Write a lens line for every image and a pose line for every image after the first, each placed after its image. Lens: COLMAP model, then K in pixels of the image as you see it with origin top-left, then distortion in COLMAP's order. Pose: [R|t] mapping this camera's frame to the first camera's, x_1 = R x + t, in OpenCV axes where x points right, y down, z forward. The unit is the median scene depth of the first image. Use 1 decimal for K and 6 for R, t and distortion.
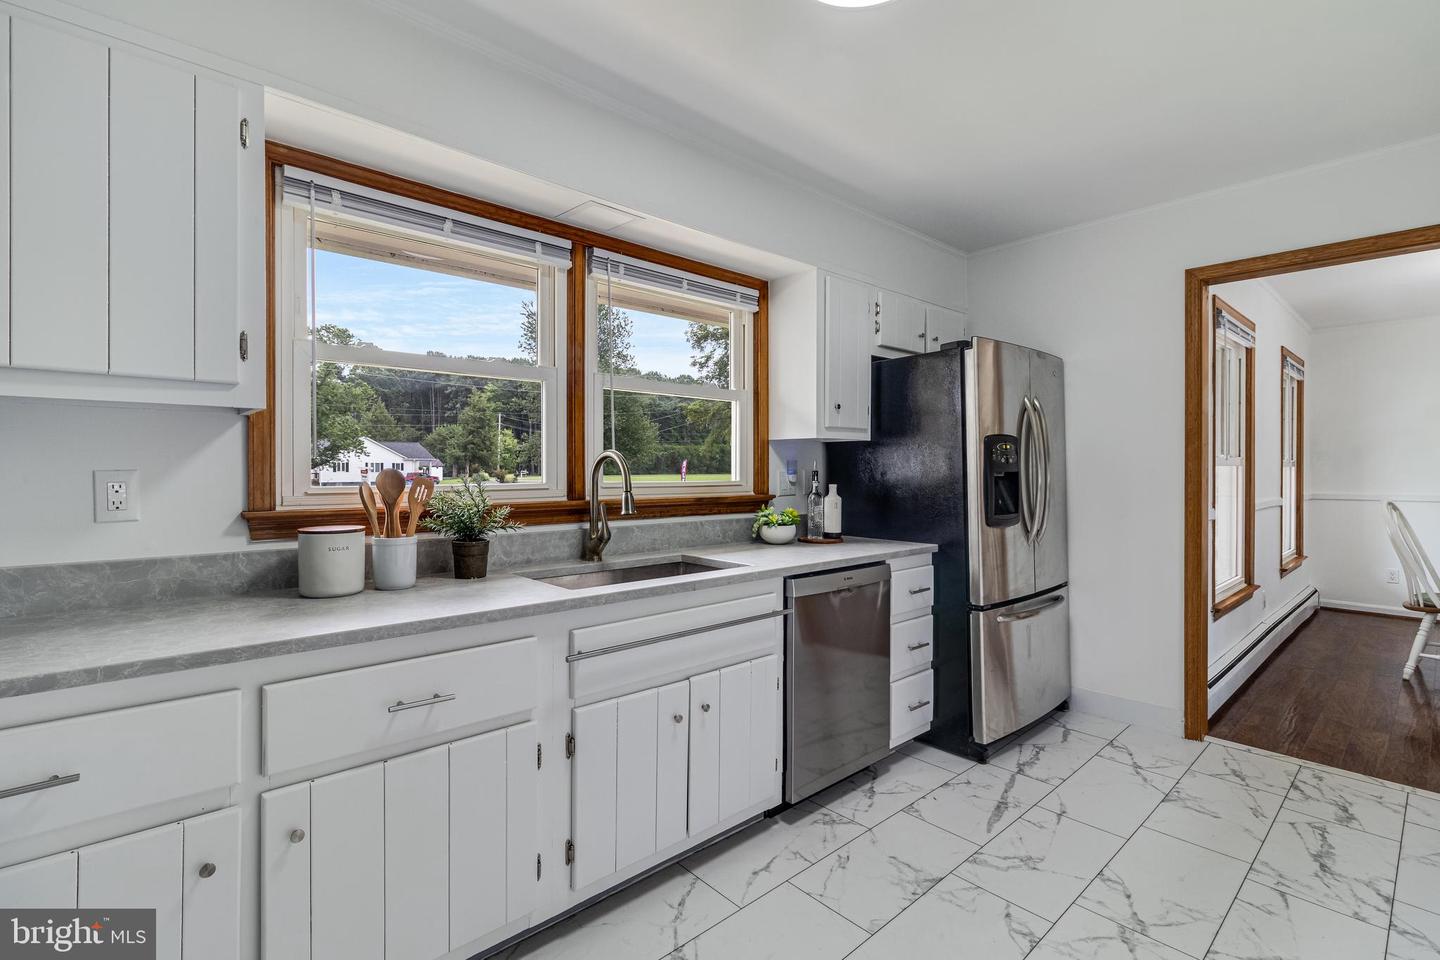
lens RADIAL K [[664.7, 0, 710.3], [0, 664.7, 470.0], [0, 0, 1]] dist [0.000252, 0.001305]
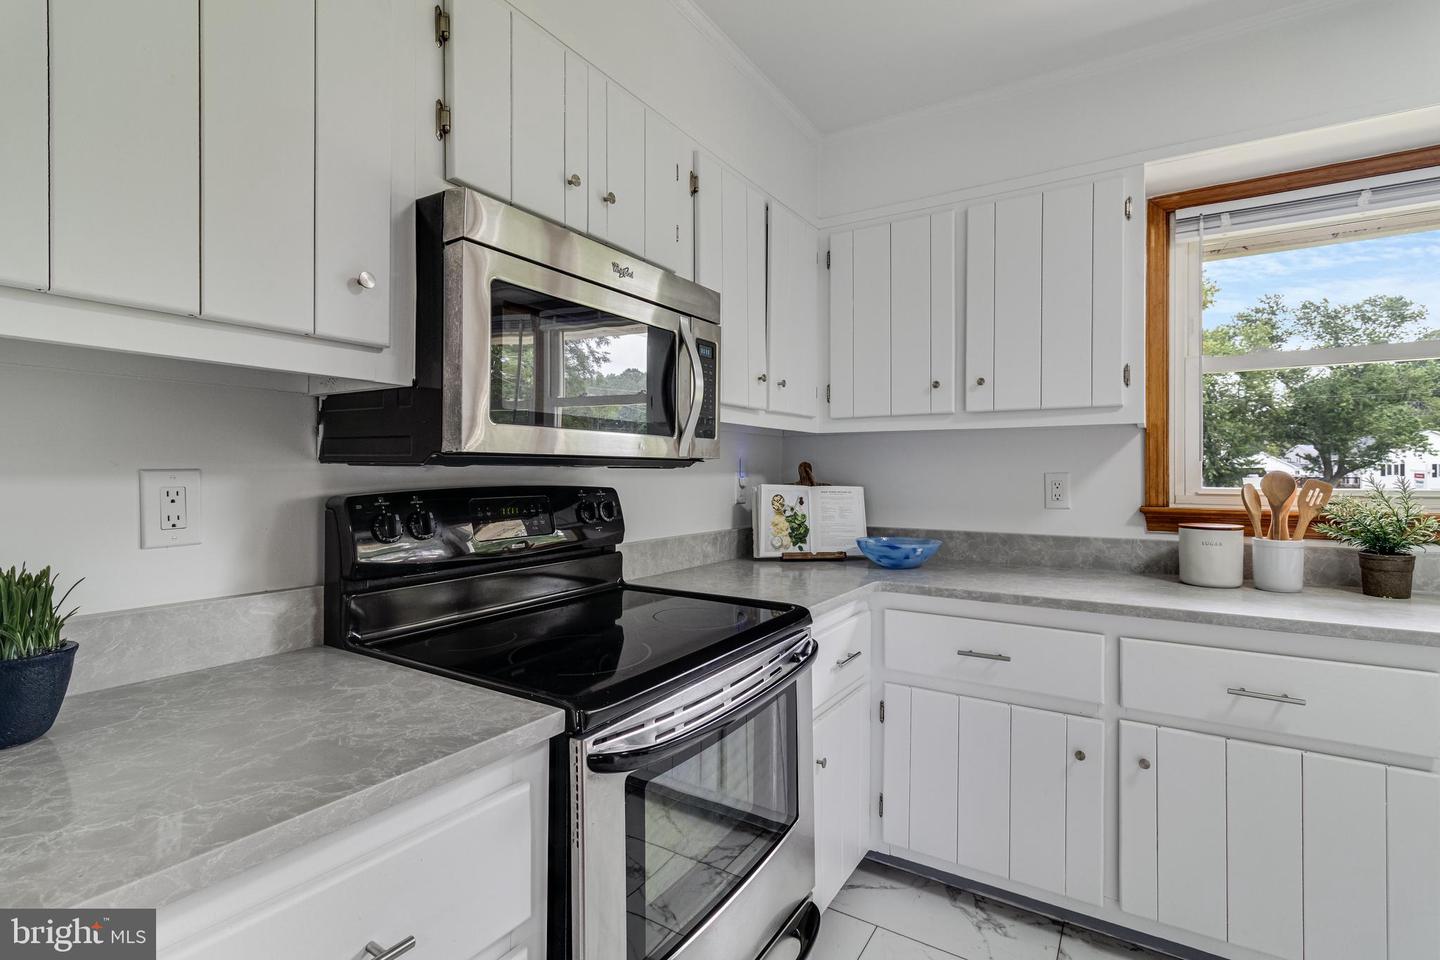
lens RADIAL K [[664.7, 0, 710.3], [0, 664.7, 470.0], [0, 0, 1]] dist [0.000252, 0.001305]
pose [[0.256450, -0.002853, -0.966553, 0.279428], [-0.001743, 0.999993, -0.003415, 0.000632], [0.966556, 0.002561, 0.256443, -0.084867]]
